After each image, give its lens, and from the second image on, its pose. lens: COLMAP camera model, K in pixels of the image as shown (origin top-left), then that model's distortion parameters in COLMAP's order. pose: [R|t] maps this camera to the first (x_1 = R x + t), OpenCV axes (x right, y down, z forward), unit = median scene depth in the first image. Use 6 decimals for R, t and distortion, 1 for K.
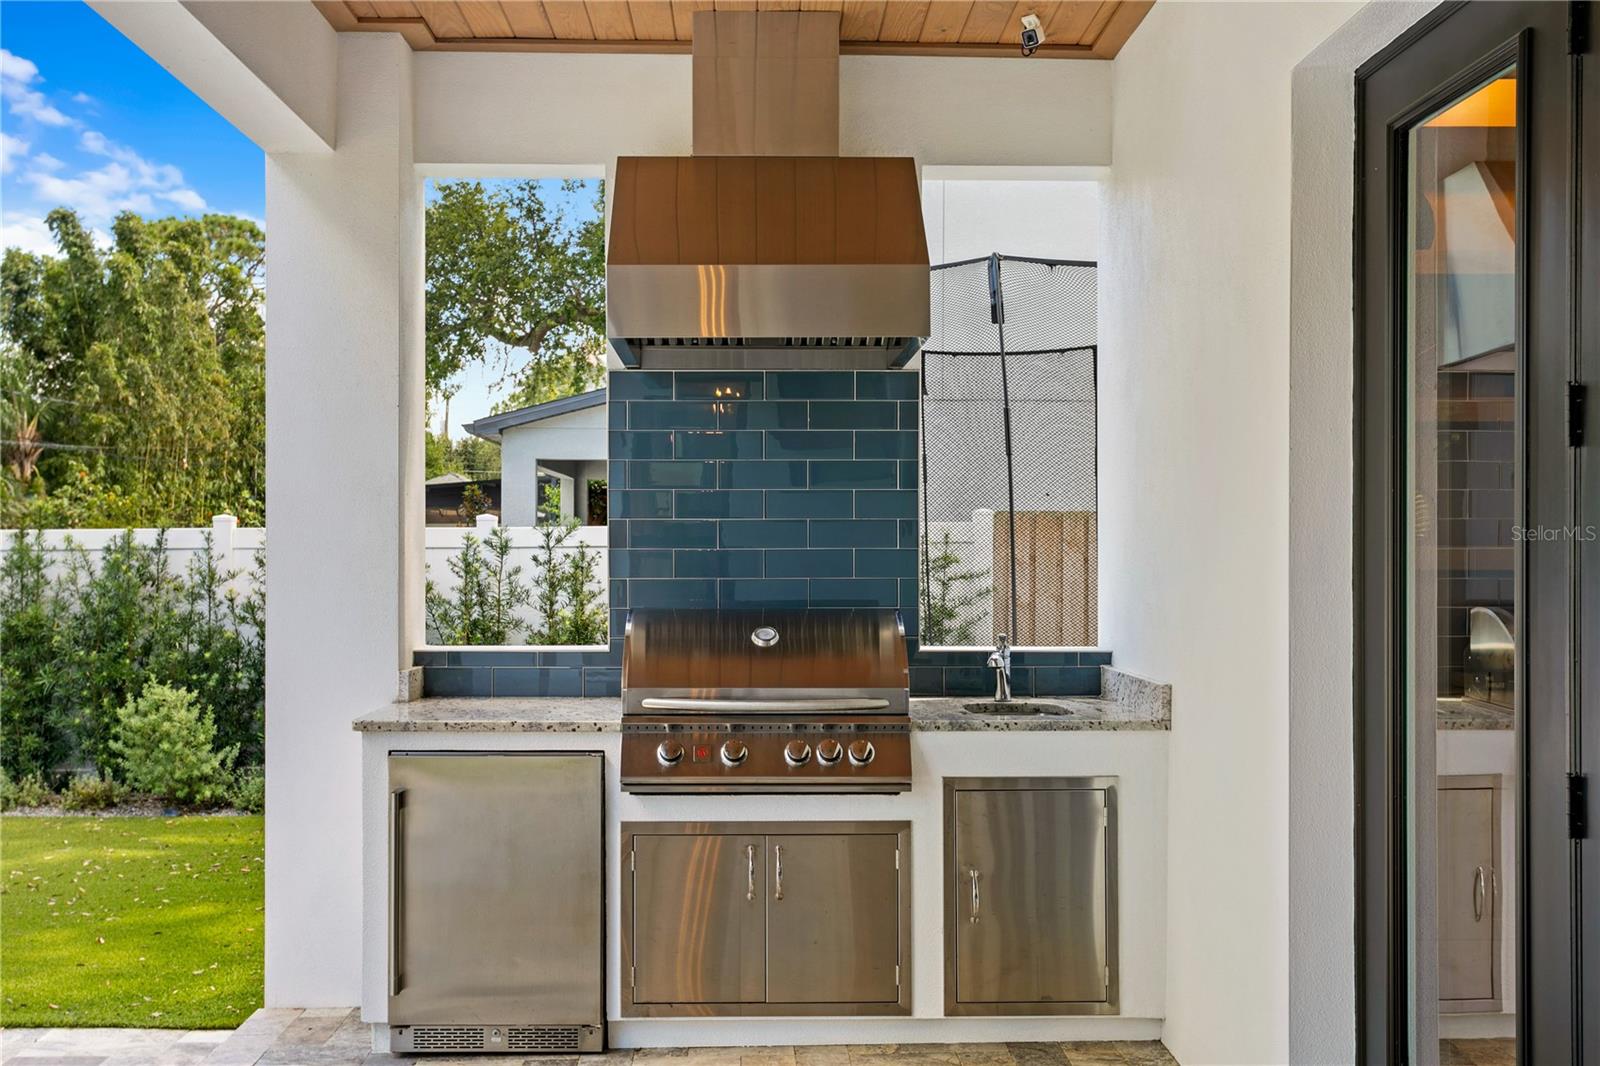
lens RADIAL K [[1597.6, 0, 795.1], [0, 1597.6, 535.5], [0, 0, 1]] dist [0.012727, 0.000000]
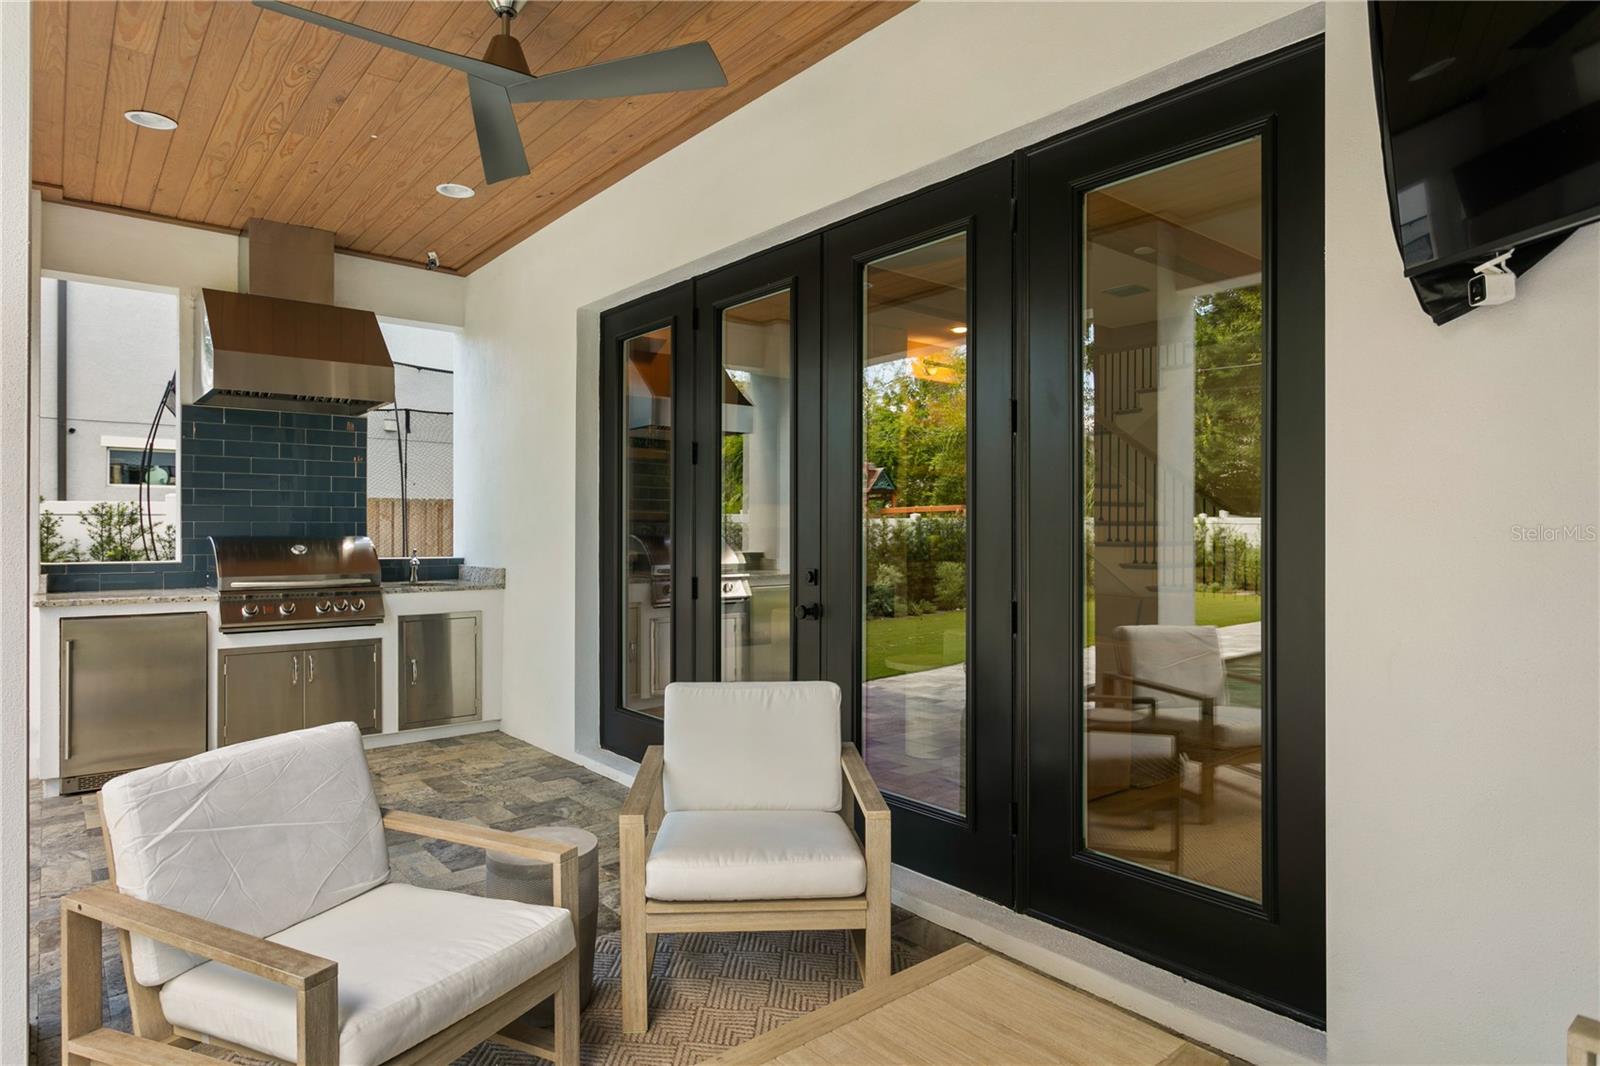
lens RADIAL K [[918.9, 0, 796.9], [0, 918.9, 532.5], [0, 0, 1]] dist [-0.009695, 0.001445]
pose [[0.778168, -0.002880, 0.628050, -0.240062], [-0.002509, 0.999967, 0.007694, 0.031643], [-0.628051, -0.007563, 0.778135, -0.236591]]
